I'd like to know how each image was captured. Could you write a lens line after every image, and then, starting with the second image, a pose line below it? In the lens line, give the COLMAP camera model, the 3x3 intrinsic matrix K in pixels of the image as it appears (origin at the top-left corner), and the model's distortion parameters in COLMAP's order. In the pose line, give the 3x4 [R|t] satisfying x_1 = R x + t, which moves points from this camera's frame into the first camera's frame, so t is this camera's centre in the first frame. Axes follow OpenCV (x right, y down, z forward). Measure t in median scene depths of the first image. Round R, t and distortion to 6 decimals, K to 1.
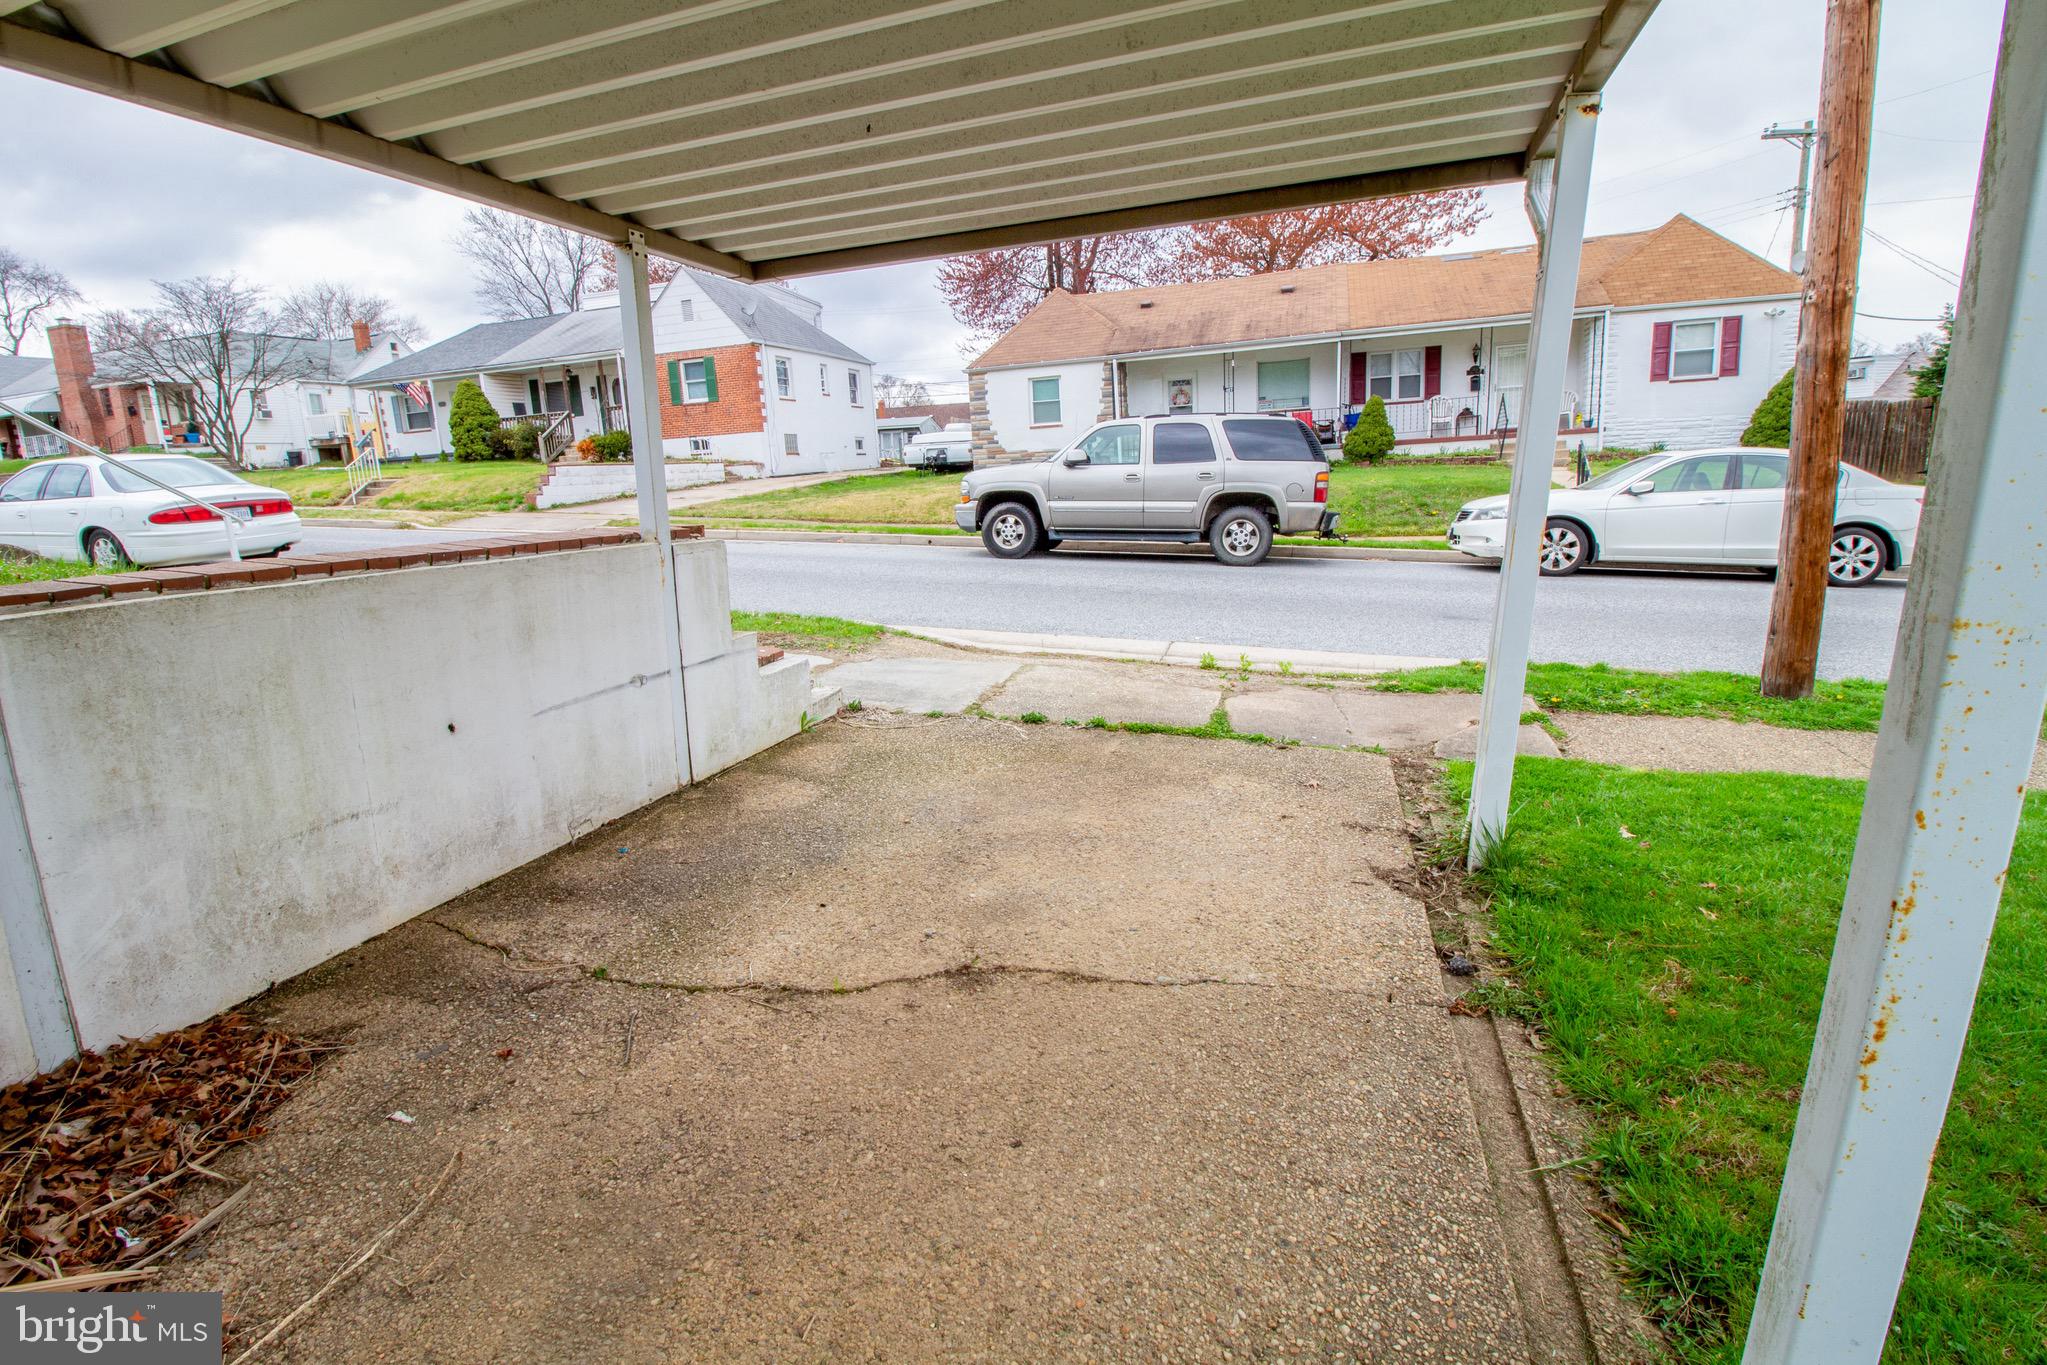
lens RADIAL K [[943.3, 0, 1020.9], [0, 943.3, 649.3], [0, 0, 1]] dist [0.002515, -0.013844]
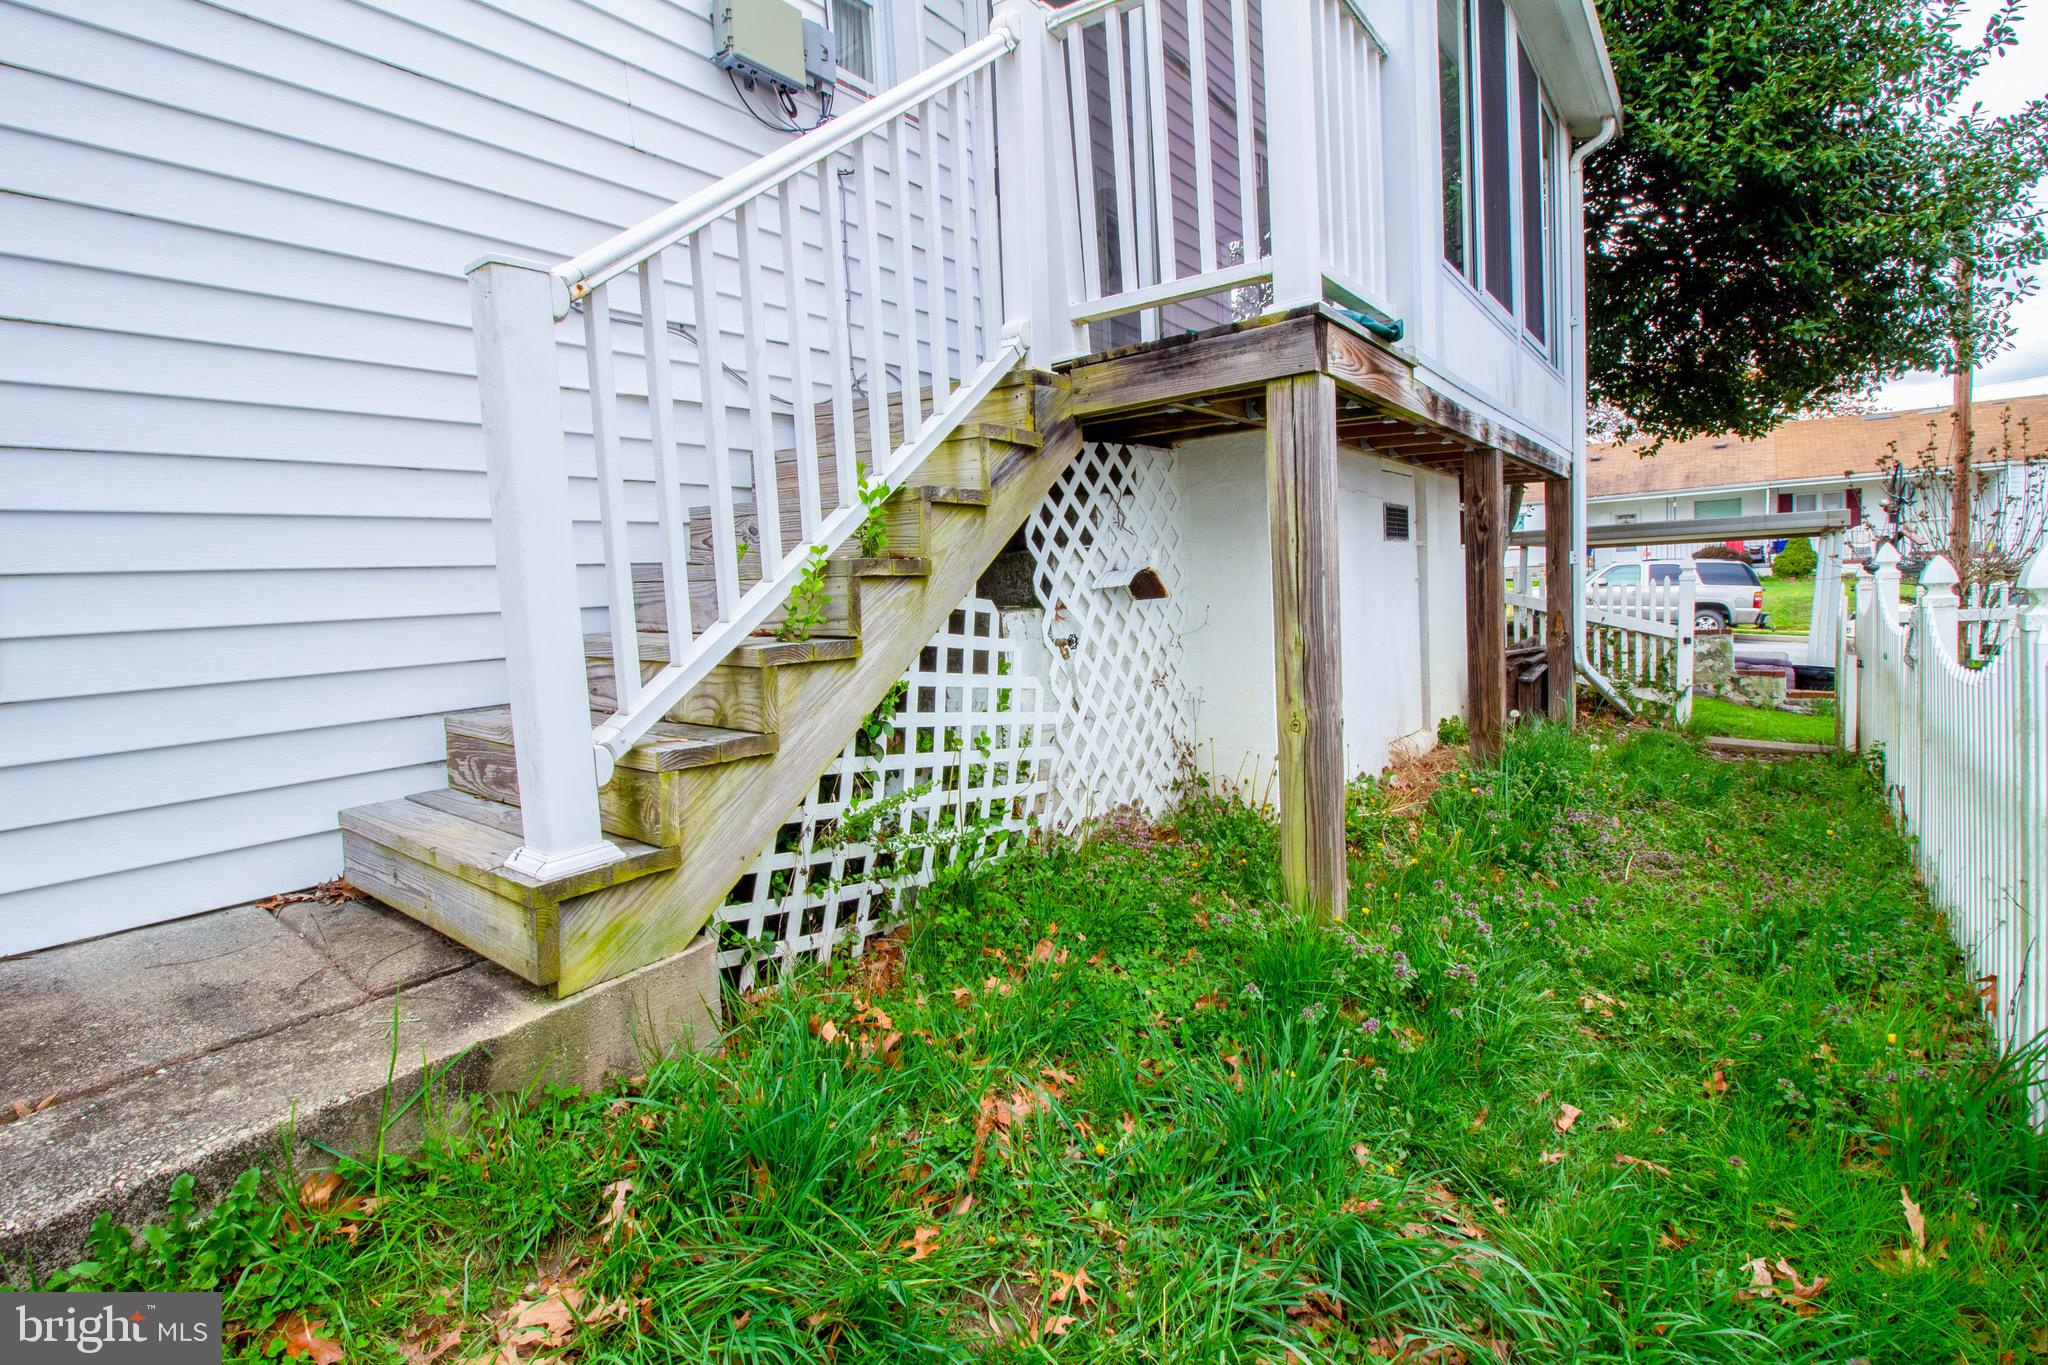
lens RADIAL K [[943.8, 0, 1021.4], [0, 943.8, 649.3], [0, 0, 1]] dist [0.002515, -0.013844]
pose [[0.940306, 0.032491, -0.338776, -0.350460], [-0.065408, 0.994128, -0.086202, 0.150244], [0.333986, 0.103215, 0.936910, -1.017680]]
